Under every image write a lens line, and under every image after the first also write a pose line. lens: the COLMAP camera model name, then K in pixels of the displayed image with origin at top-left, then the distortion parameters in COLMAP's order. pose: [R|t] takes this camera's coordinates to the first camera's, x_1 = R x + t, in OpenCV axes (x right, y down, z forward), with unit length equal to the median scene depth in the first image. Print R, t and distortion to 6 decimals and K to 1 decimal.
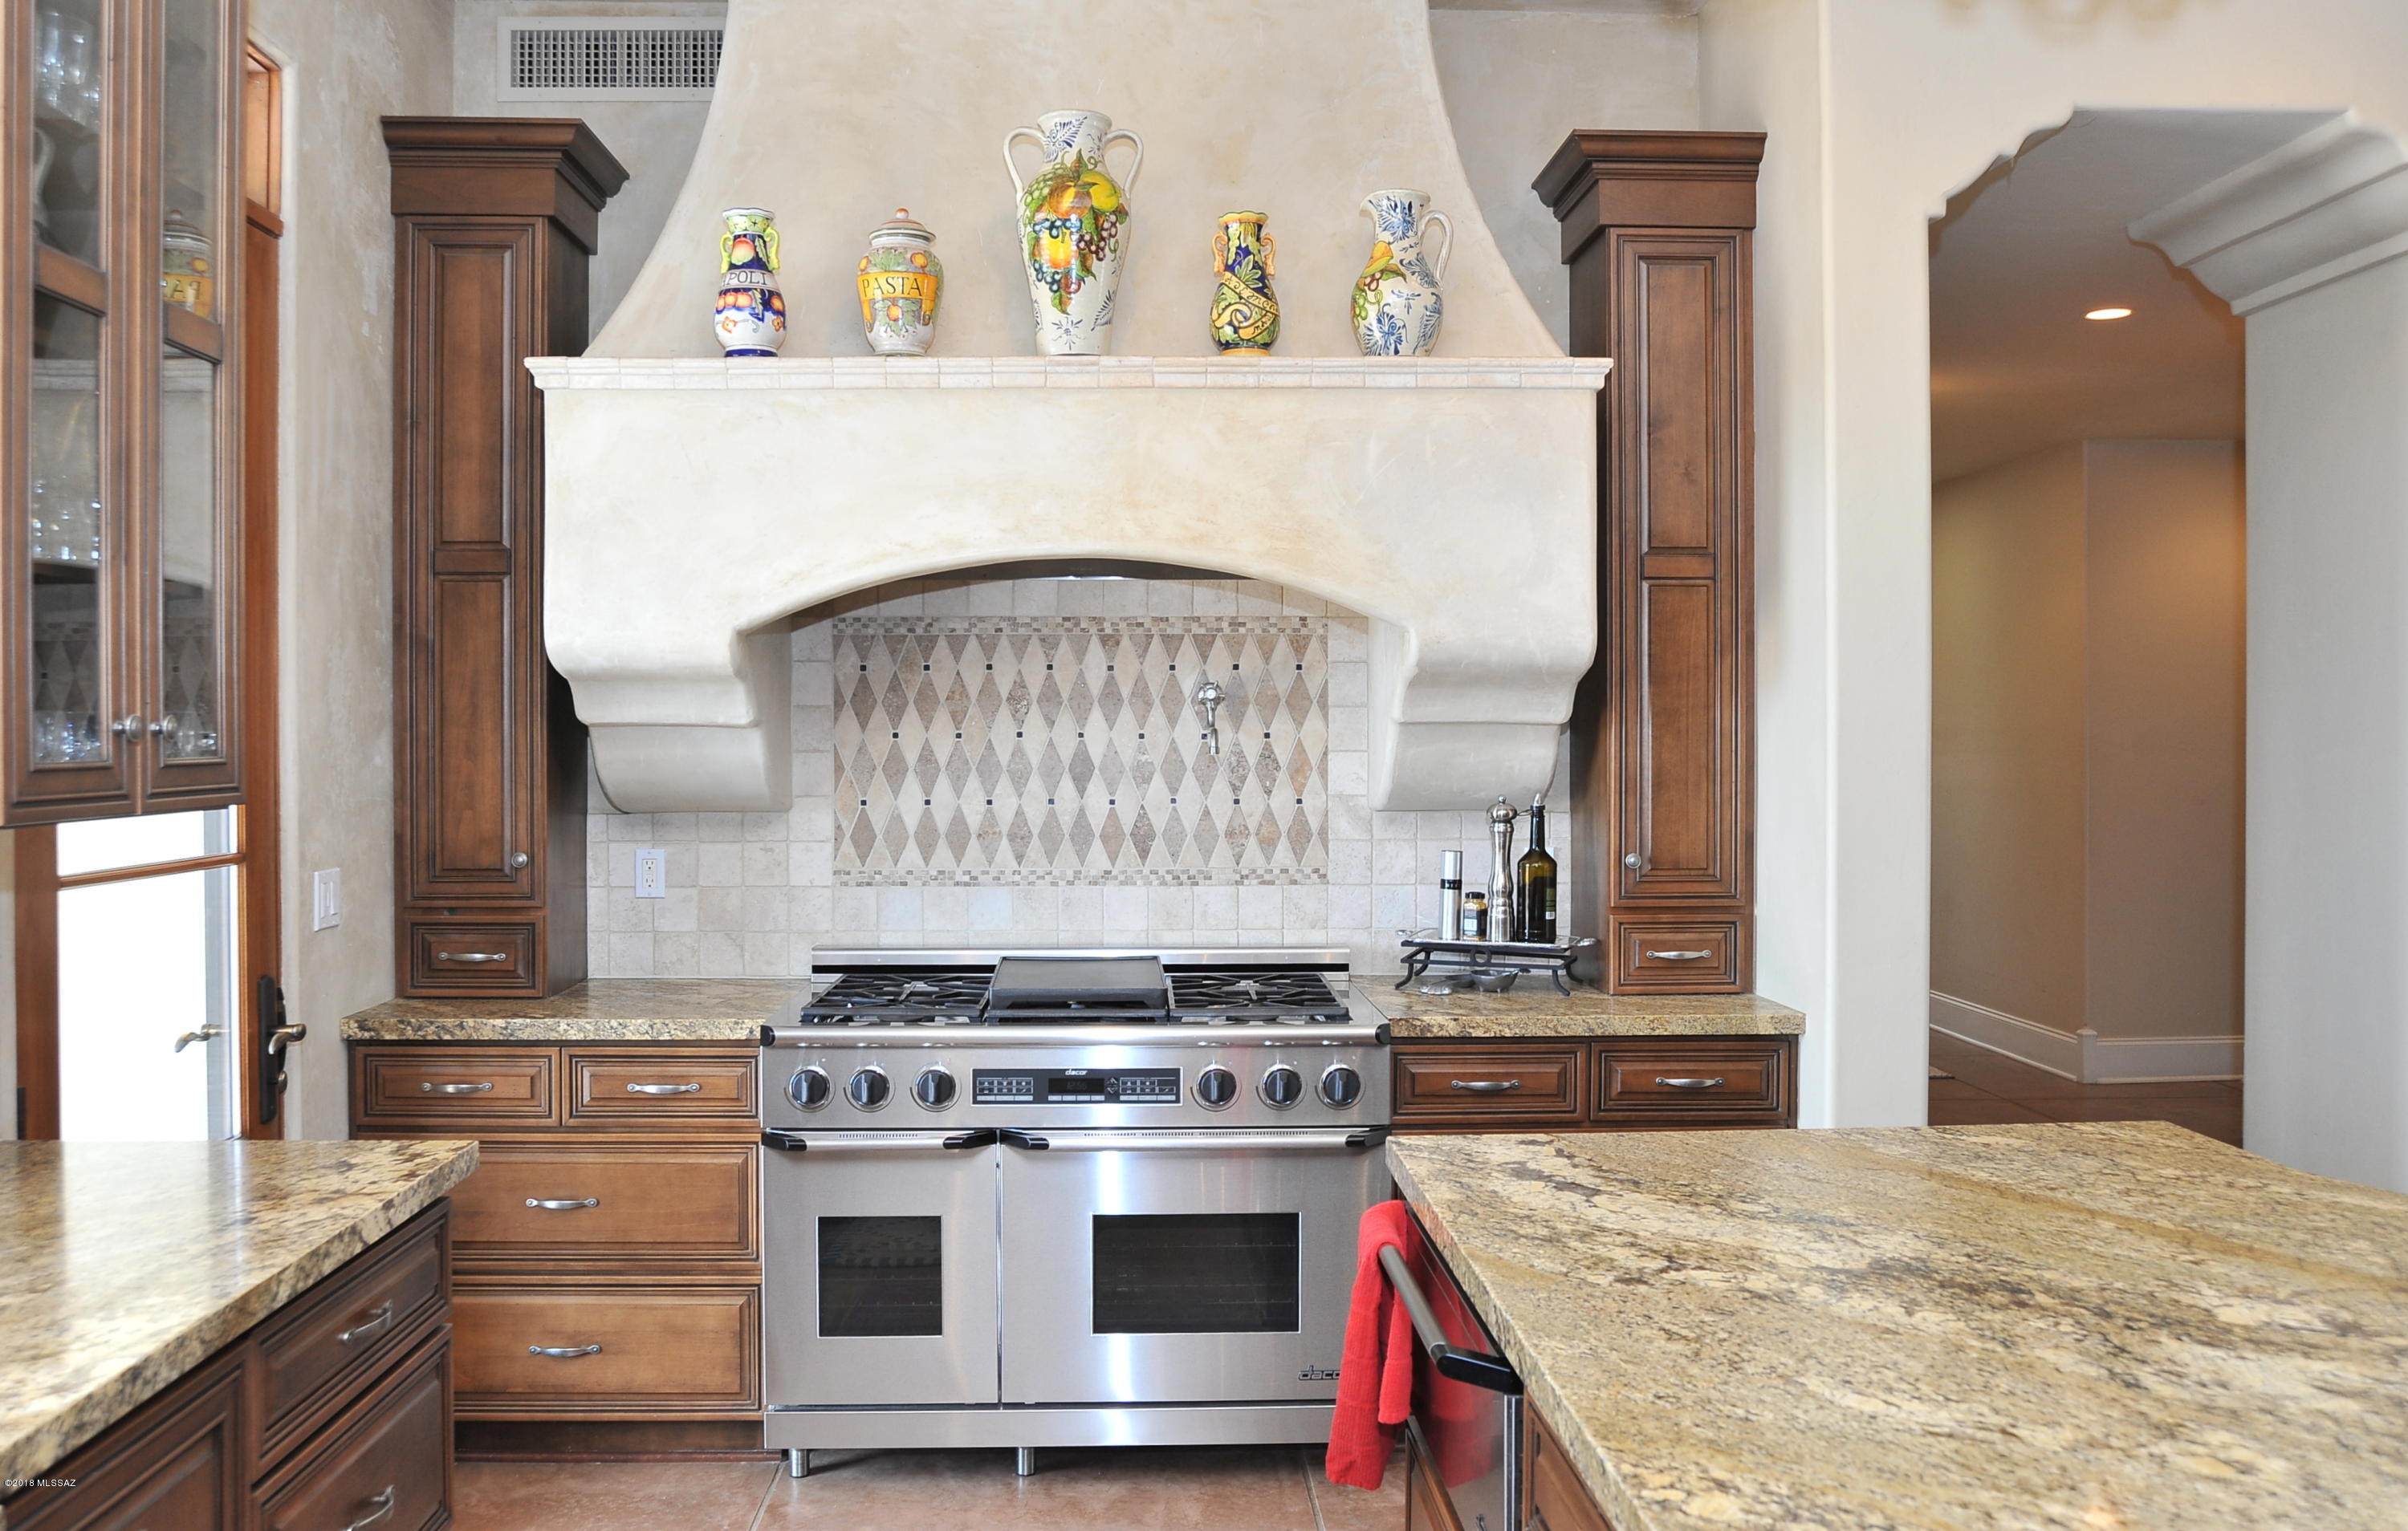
lens RADIAL K [[1947.7, 0, 1204.0], [0, 1947.7, 765.5], [0, 0, 1]] dist [-0.068570, 0.000011]
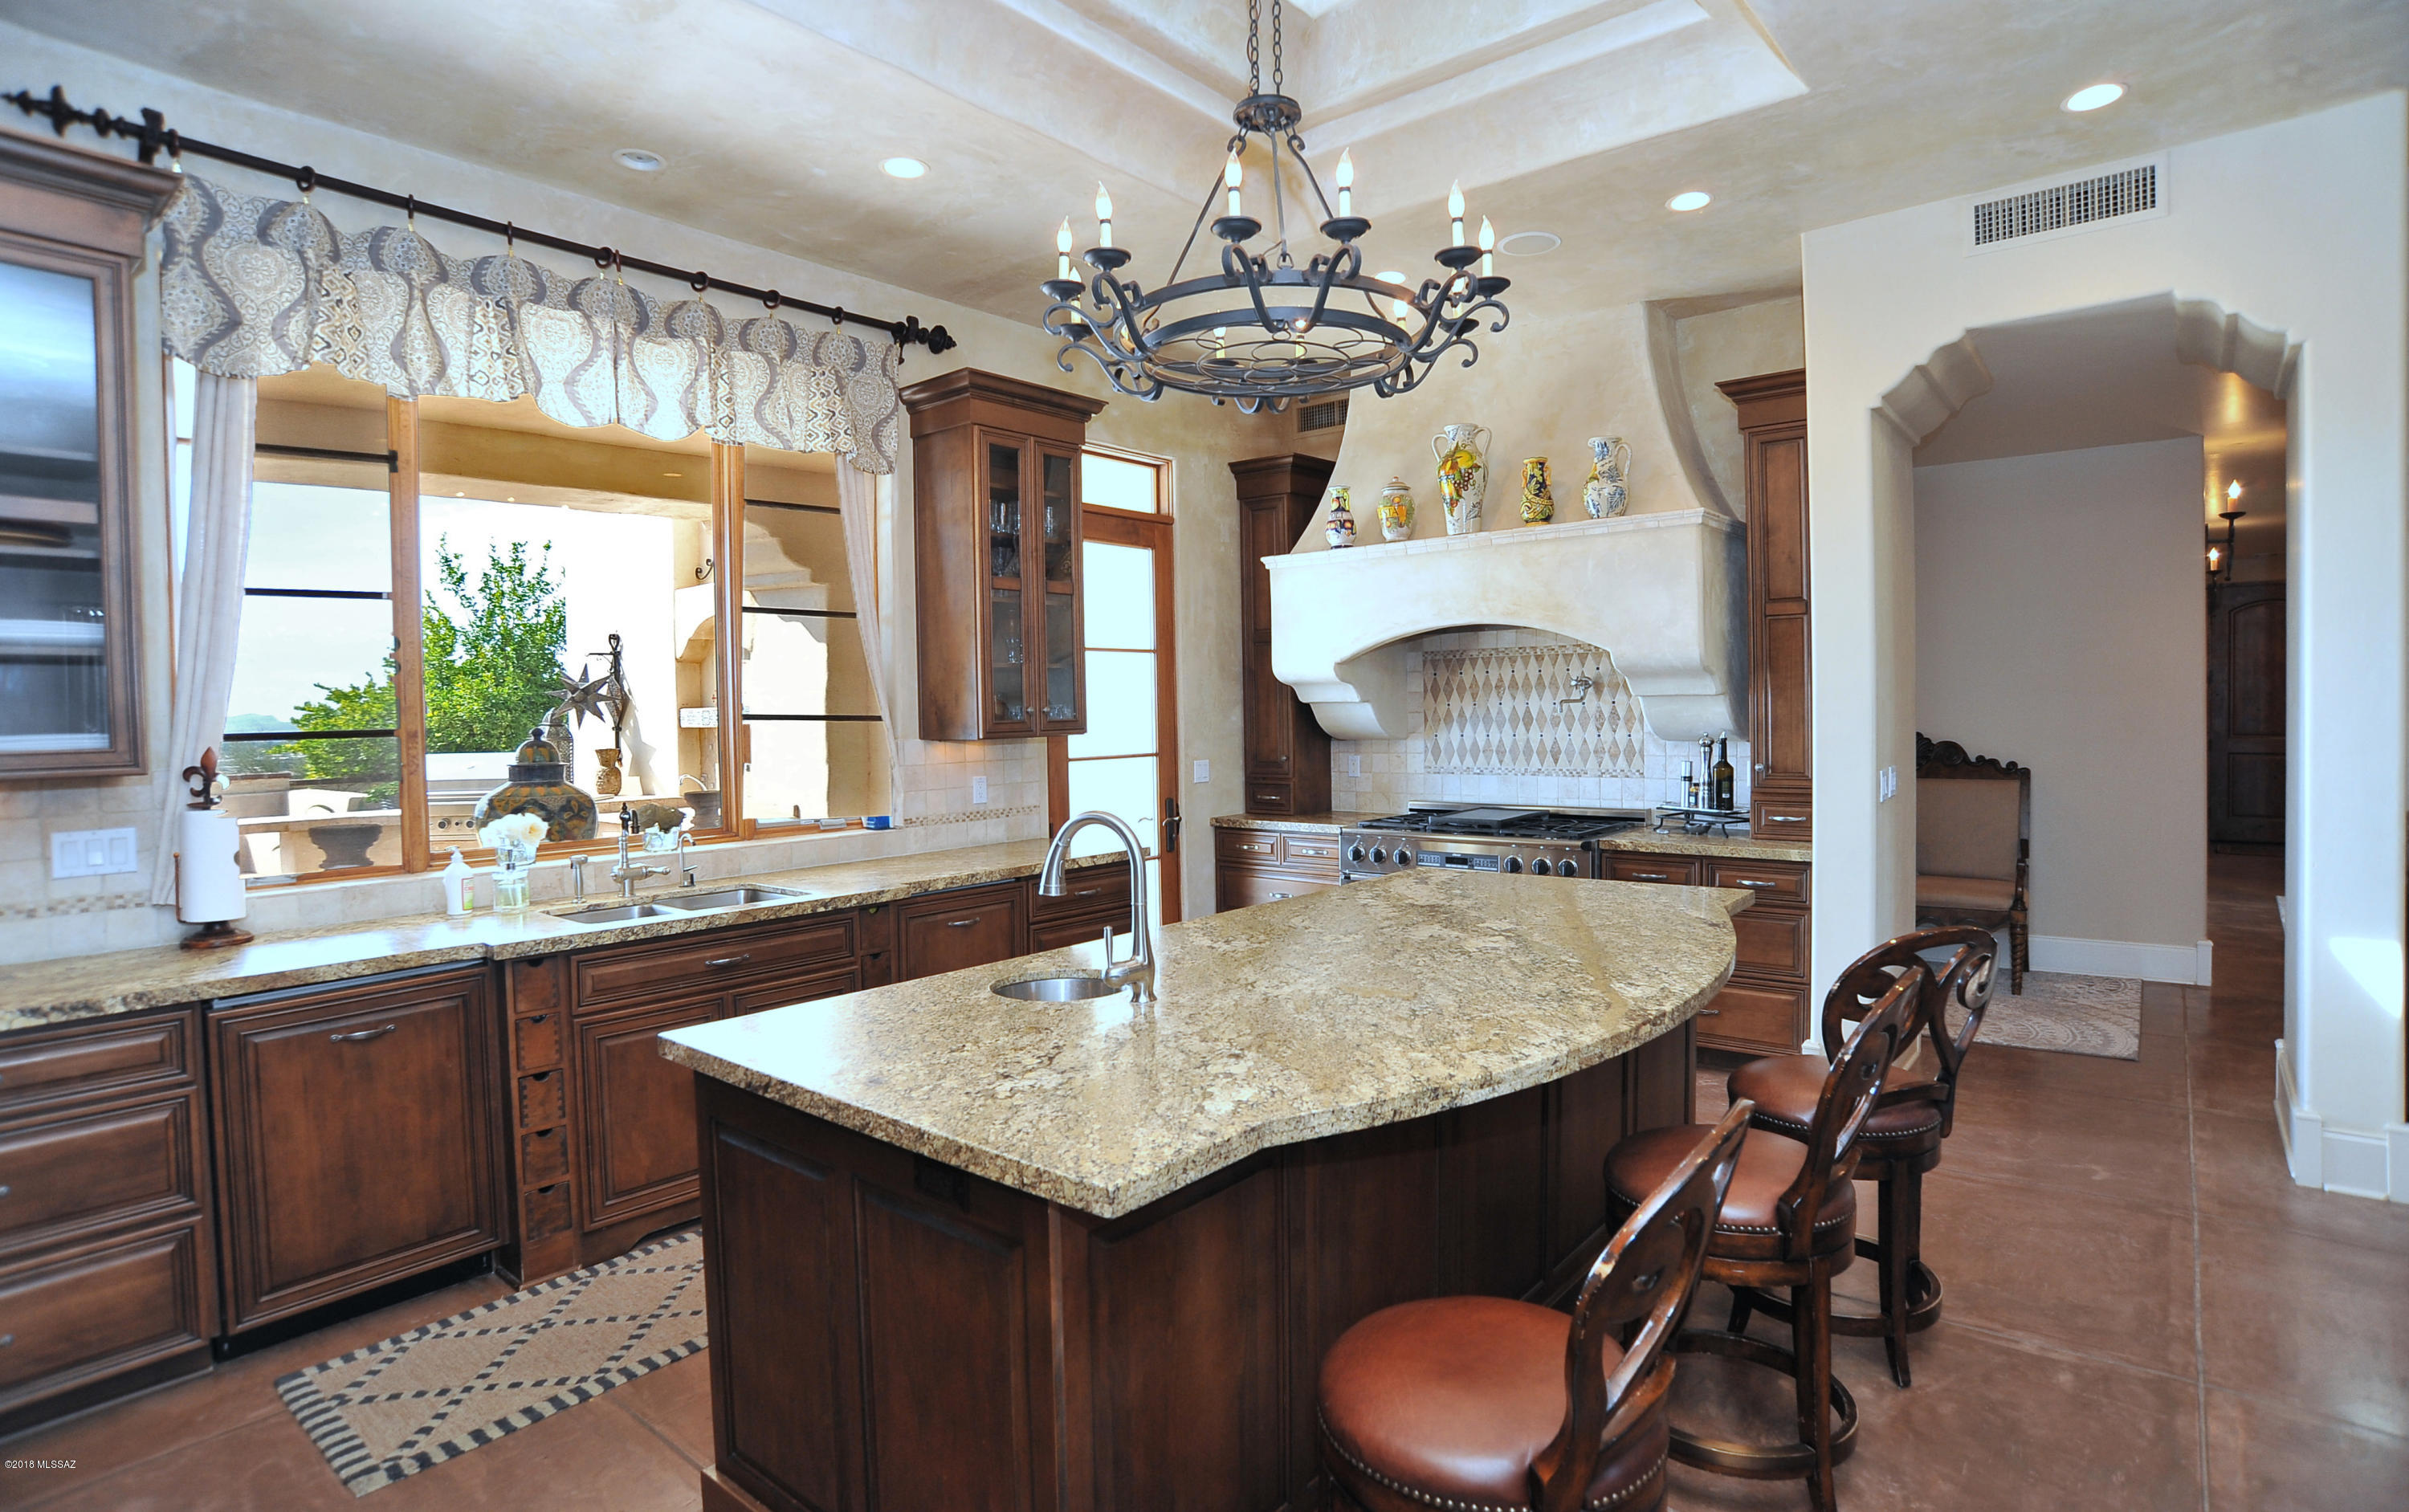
lens RADIAL K [[1245.9, 0, 1204.5], [0, 1245.9, 756.0], [0, 0, 1]] dist [-0.079836, 0.040454]
pose [[0.747513, 0.013042, -0.664119, 0.591292], [0.007509, 0.999577, 0.028082, 0.000710], [0.664204, -0.025978, 0.747100, -0.235649]]
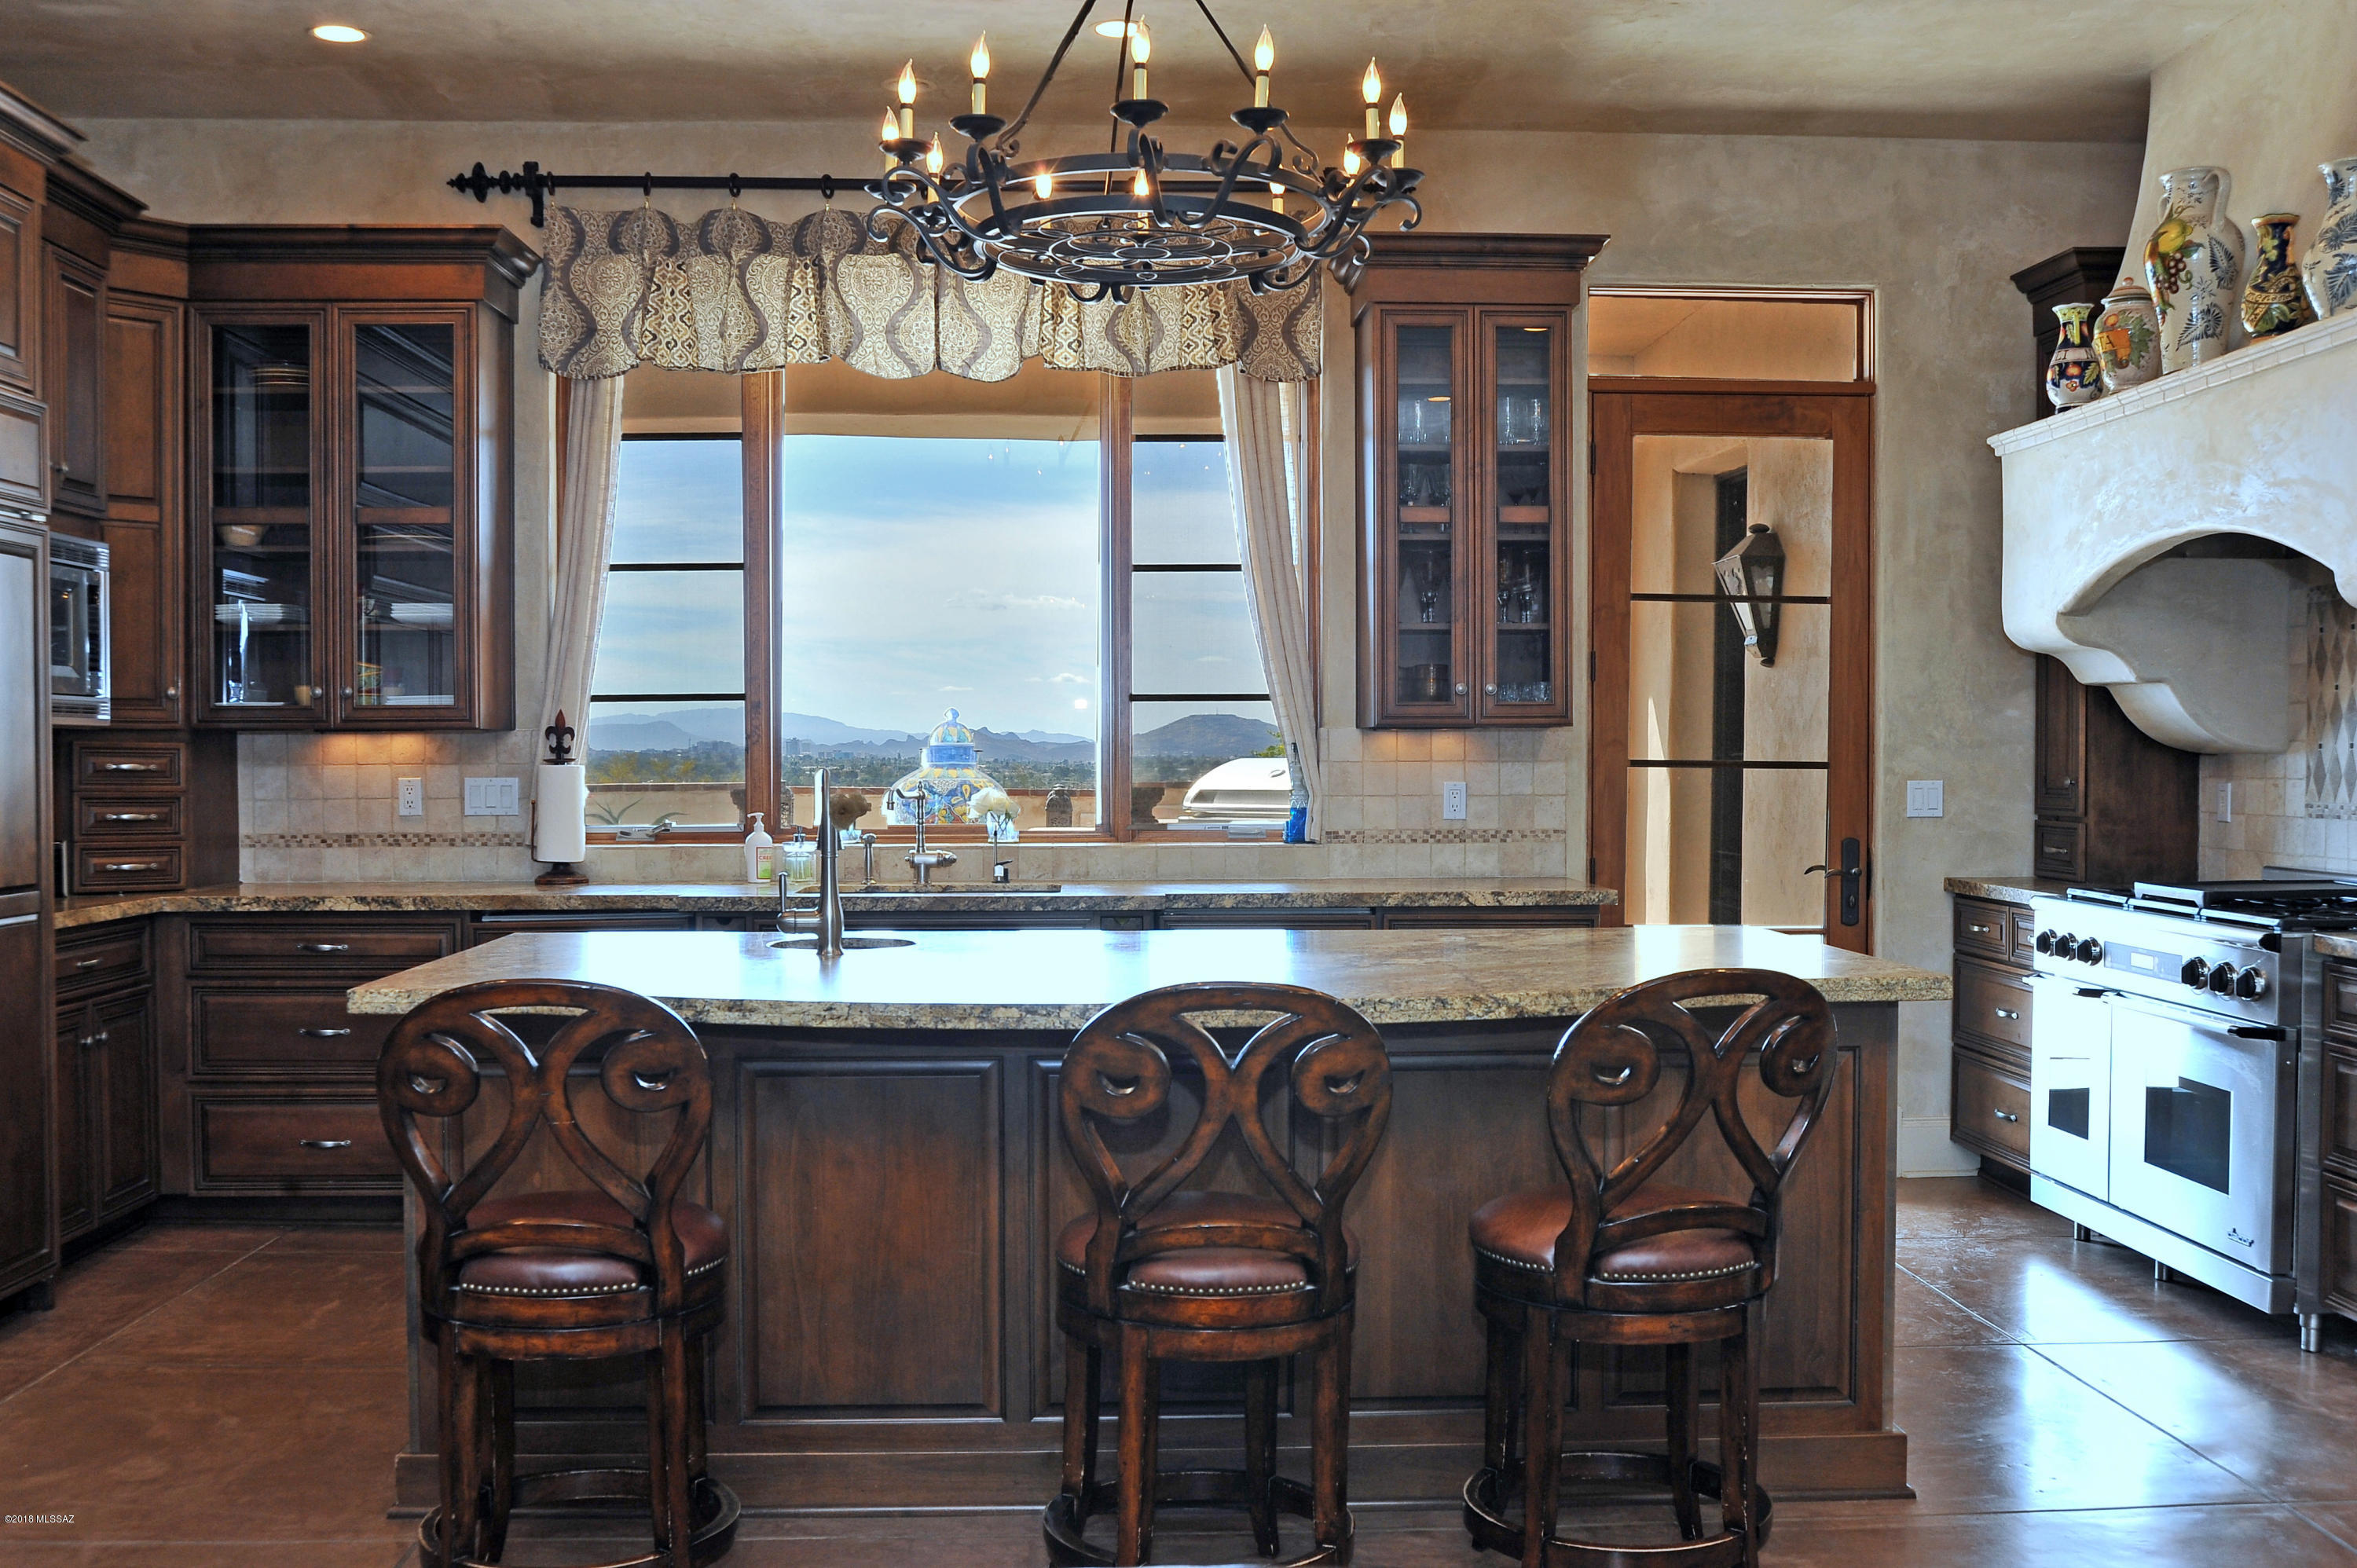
lens RADIAL K [[2245.0, 0, 1180.5], [0, 2245.0, 874.8], [0, 0, 1]] dist [-0.052685, 0.004671]
pose [[0.011160, 0.055162, -0.998415, 1.207089], [-0.013649, 0.998393, 0.055008, 0.034316], [0.999845, 0.013013, 0.011894, 0.317842]]
